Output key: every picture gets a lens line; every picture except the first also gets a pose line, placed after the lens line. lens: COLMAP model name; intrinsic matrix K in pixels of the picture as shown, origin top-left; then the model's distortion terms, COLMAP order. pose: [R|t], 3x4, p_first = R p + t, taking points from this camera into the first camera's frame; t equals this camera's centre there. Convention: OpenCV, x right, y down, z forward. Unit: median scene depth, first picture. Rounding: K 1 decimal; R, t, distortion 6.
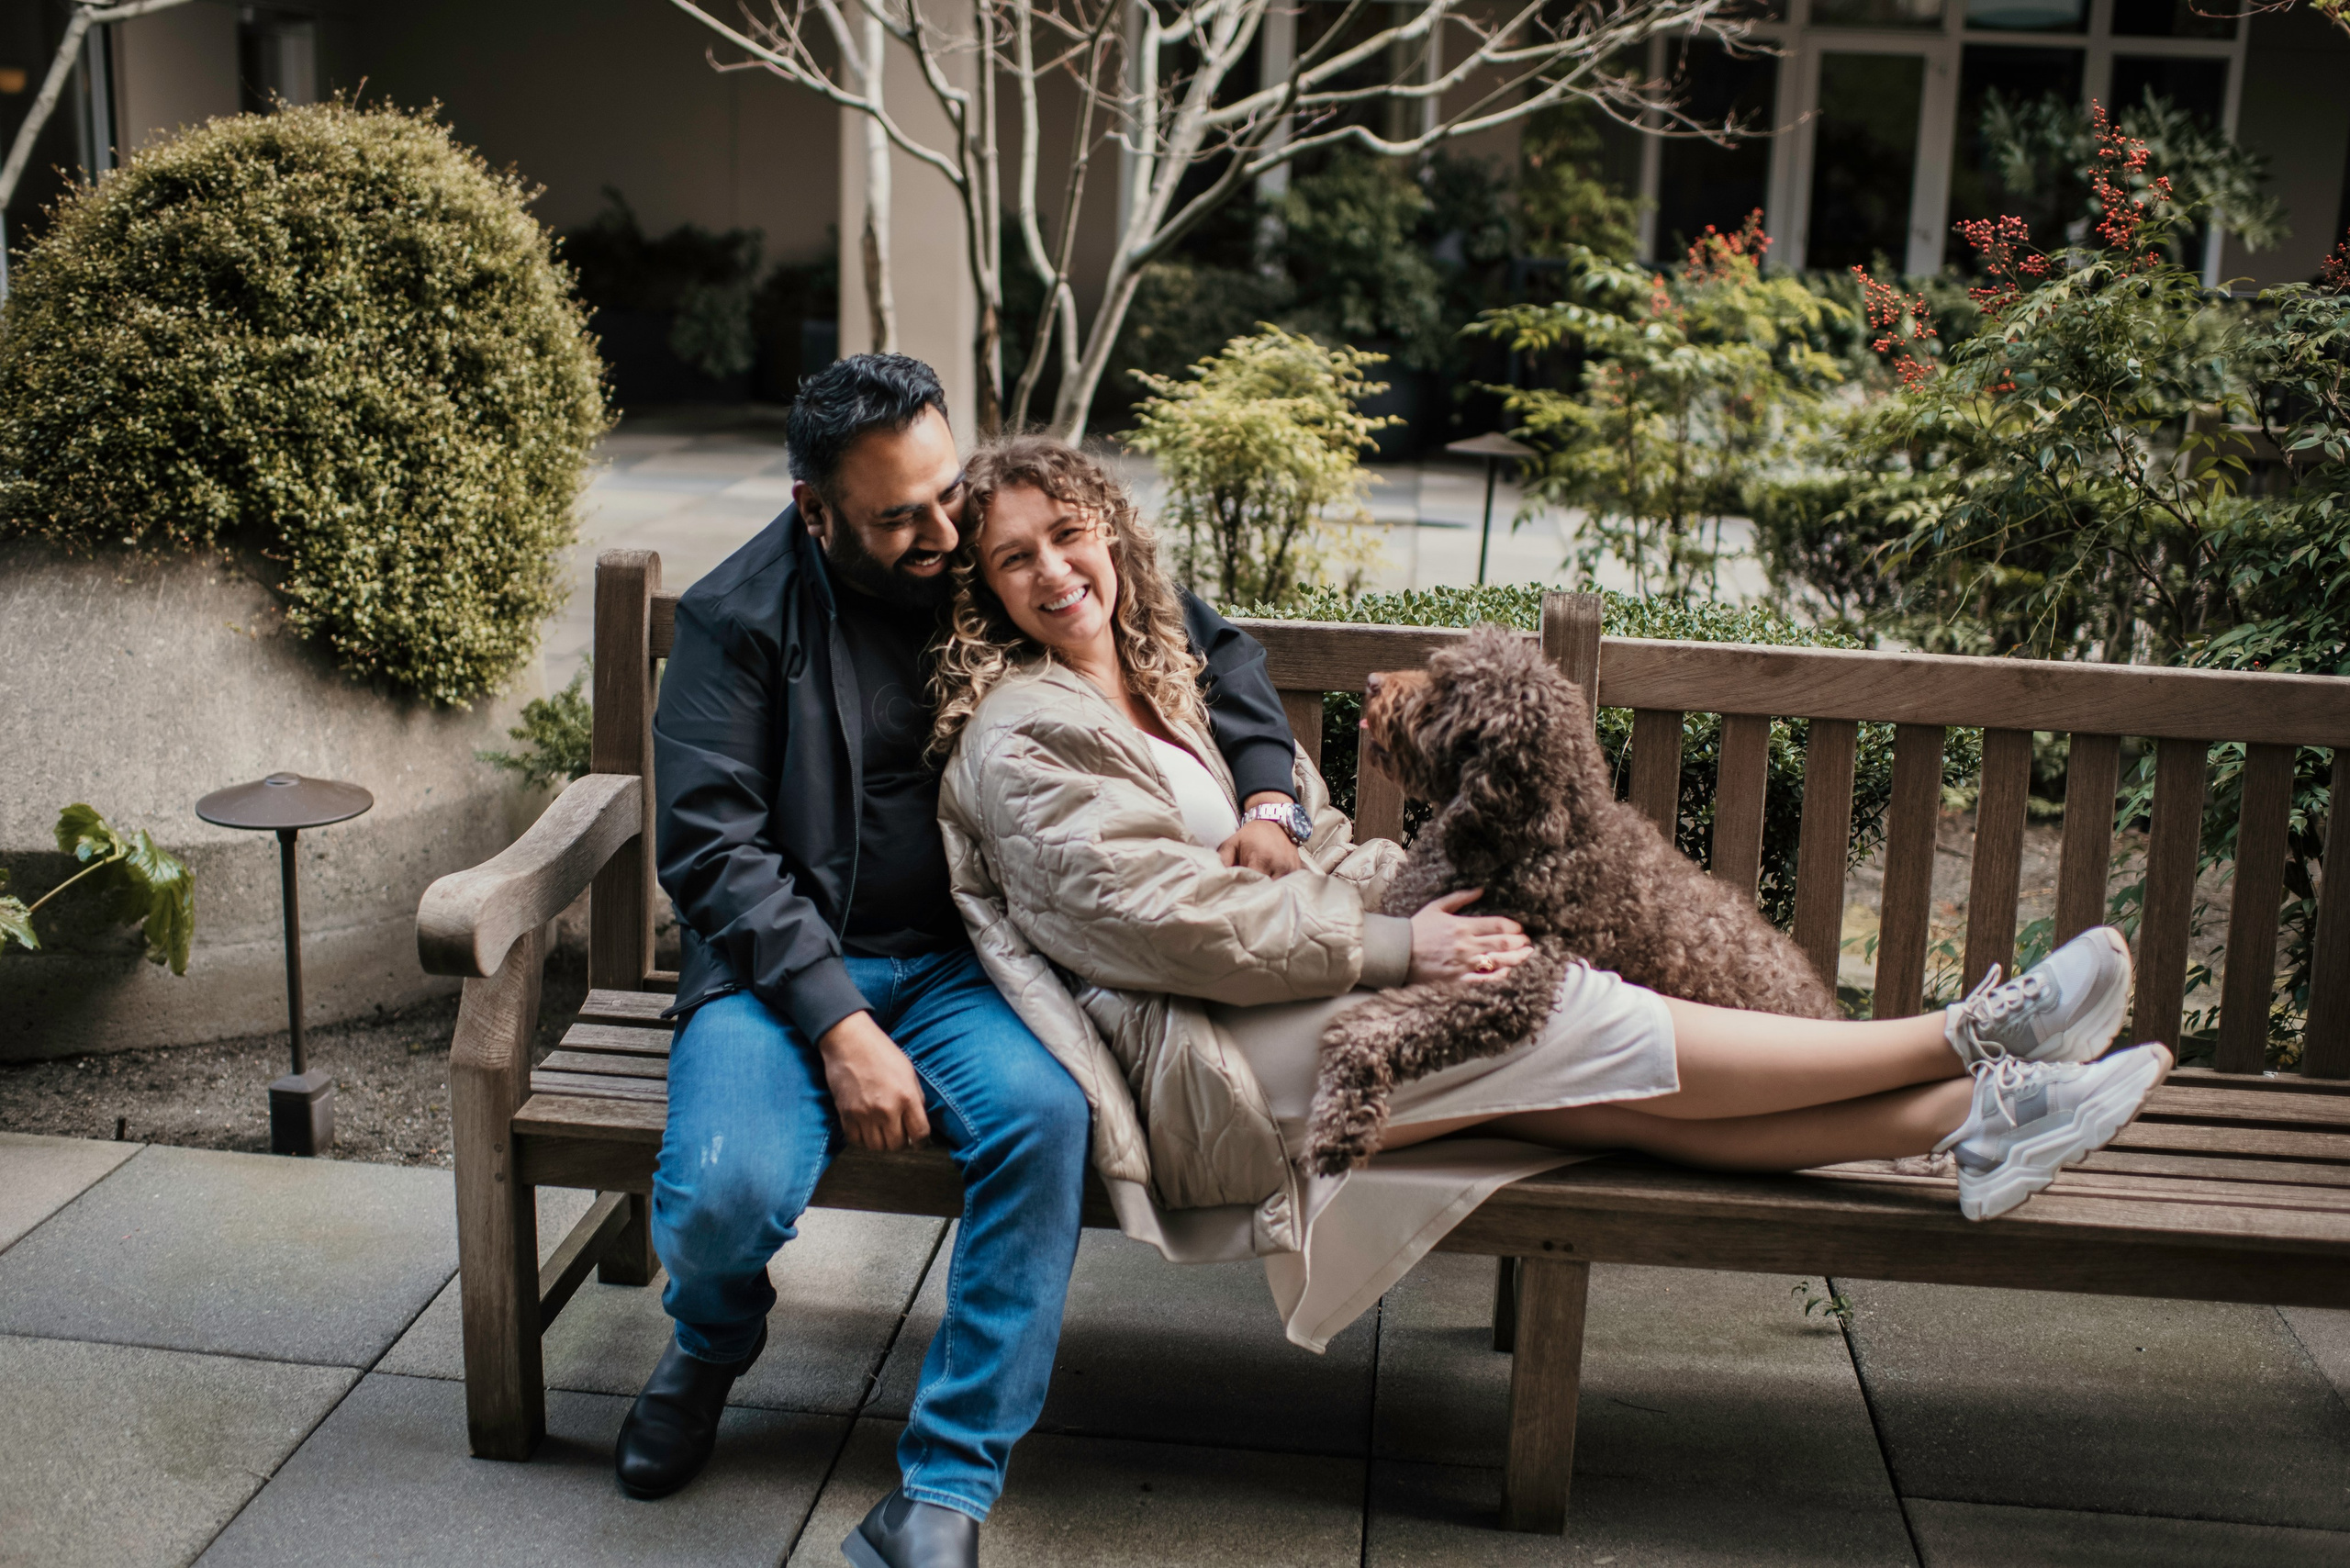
lens RADIAL K [[2281.7, 0, 1175.0], [0, 2281.7, 784.0], [0, 0, 1]] dist [-0.151943, 0.205273]
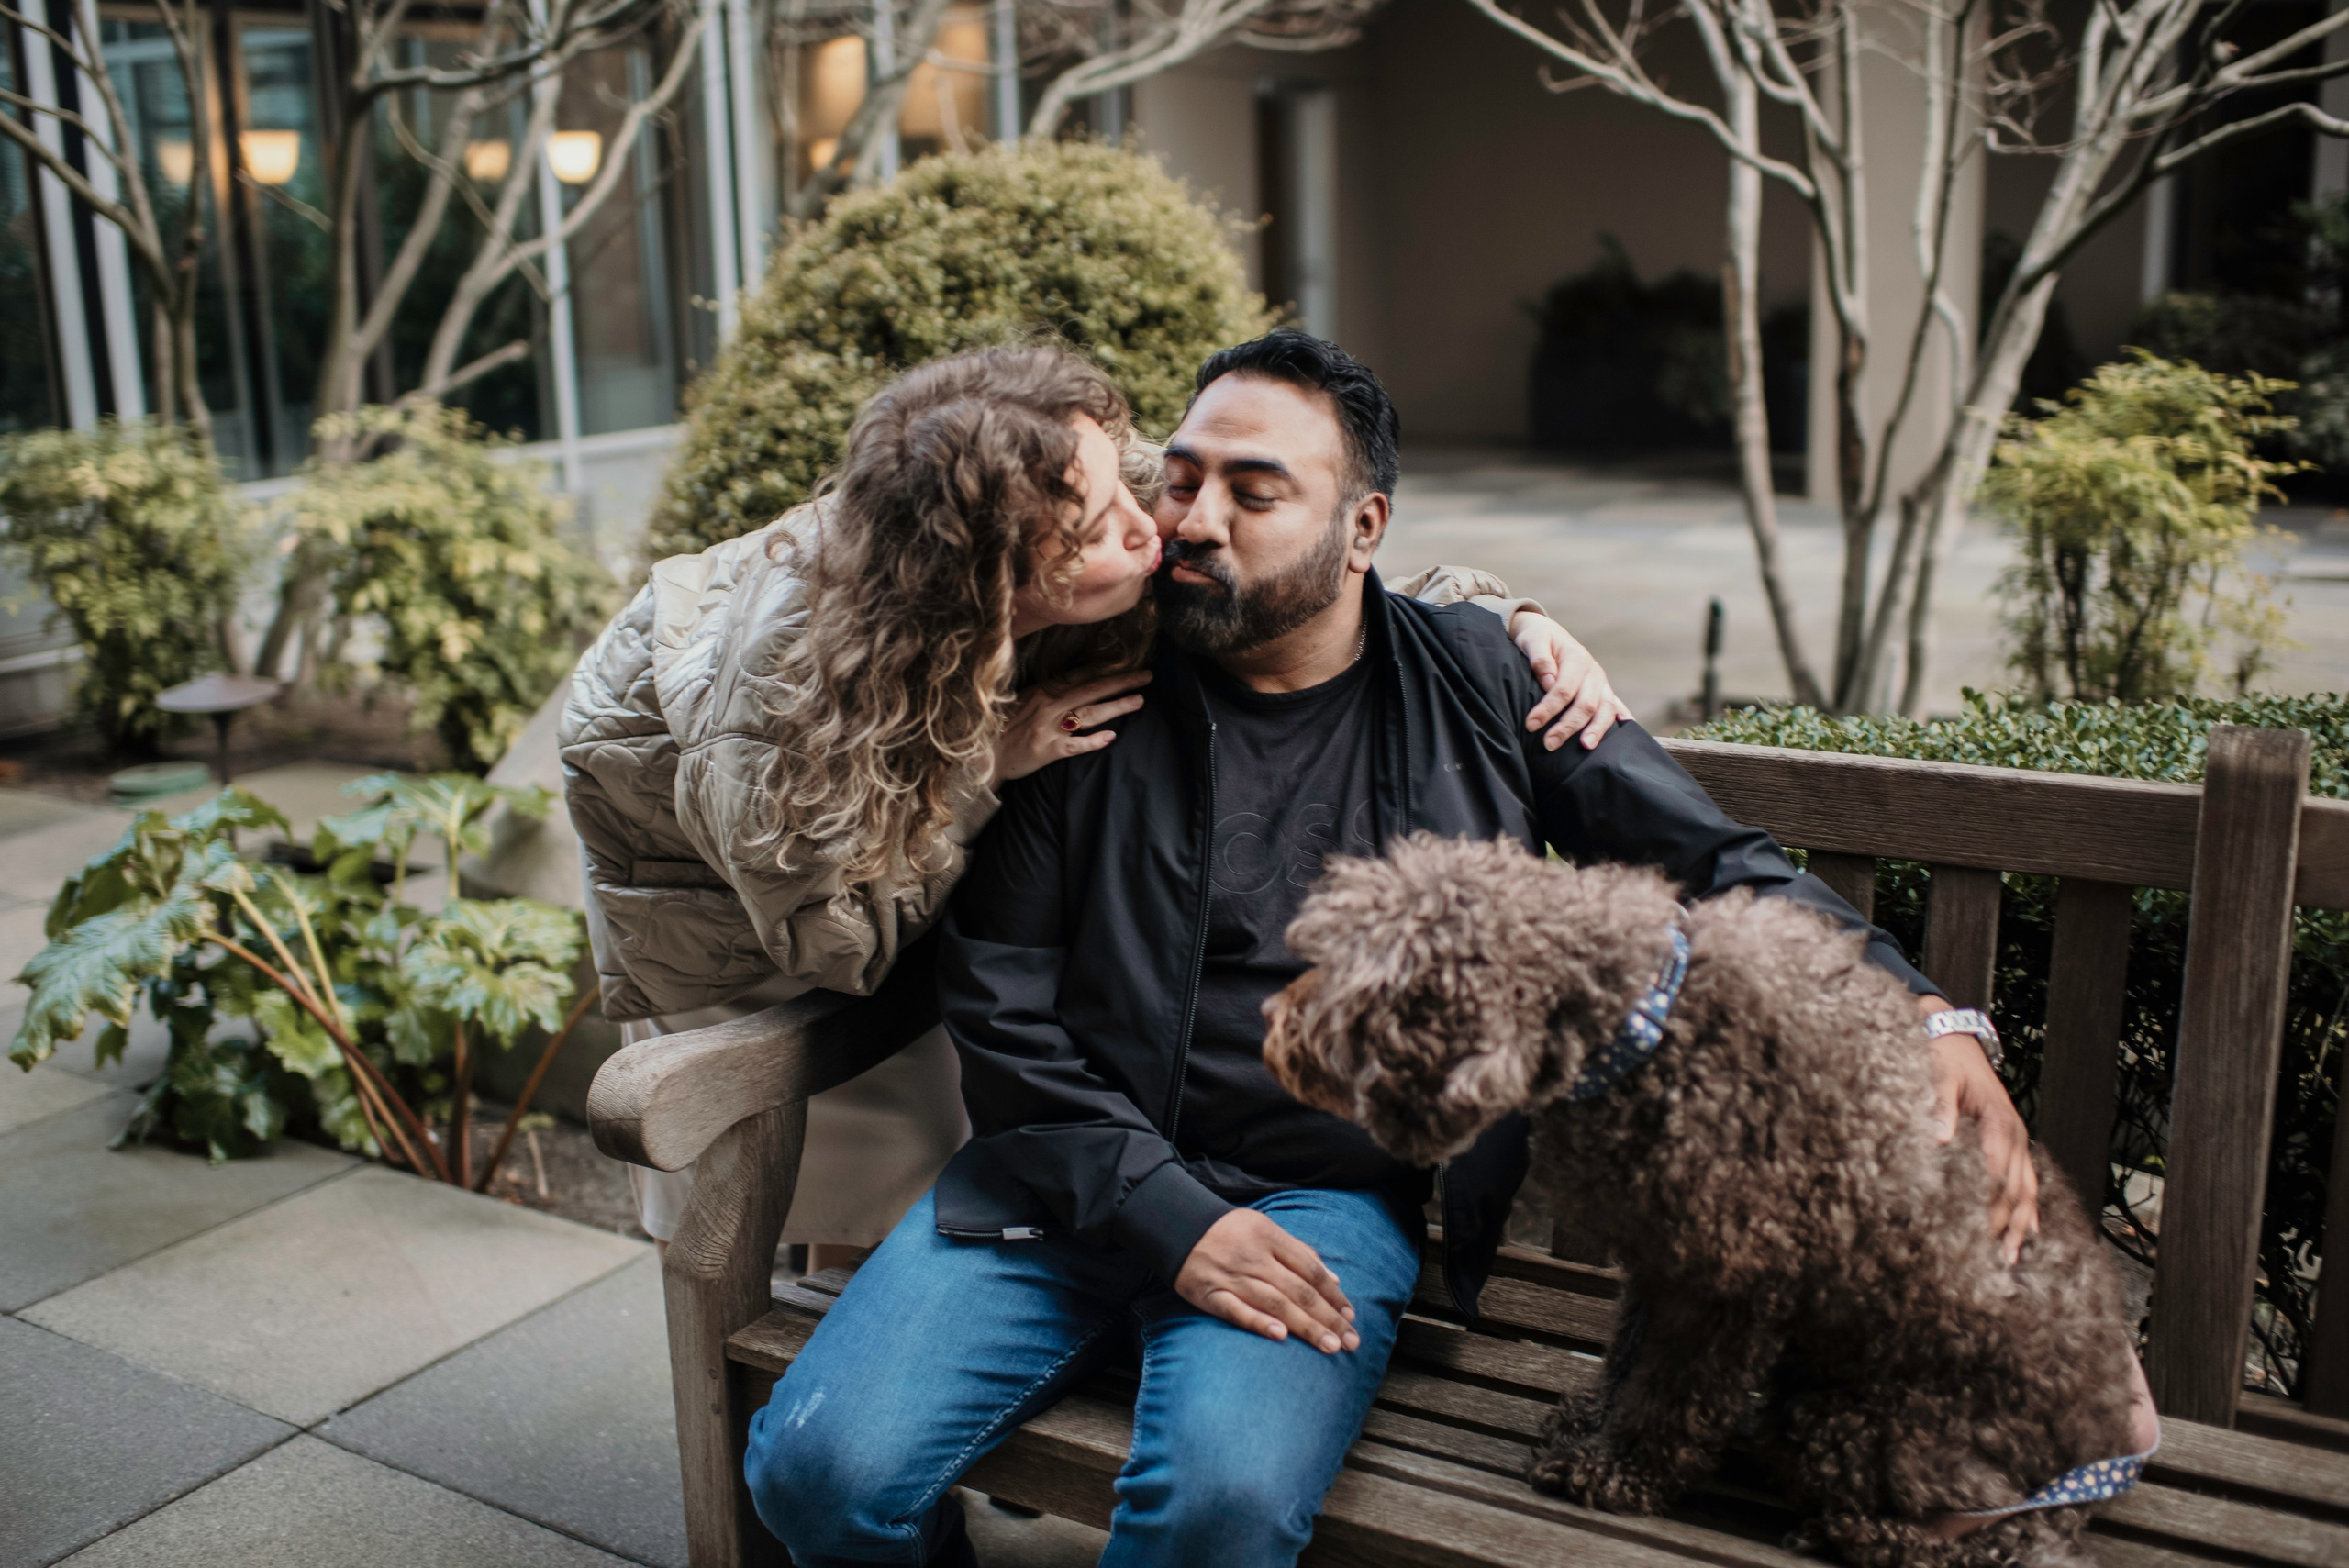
lens RADIAL K [[2280.6, 0, 1174.5], [0, 2280.6, 784.0], [0, 0, 1]] dist [-0.151943, 0.205273]
pose [[0.905406, 0.042986, -0.422365, 0.077359], [-0.051358, 0.998645, -0.008457, -0.022192], [0.421429, 0.029348, 0.906386, 0.137749]]
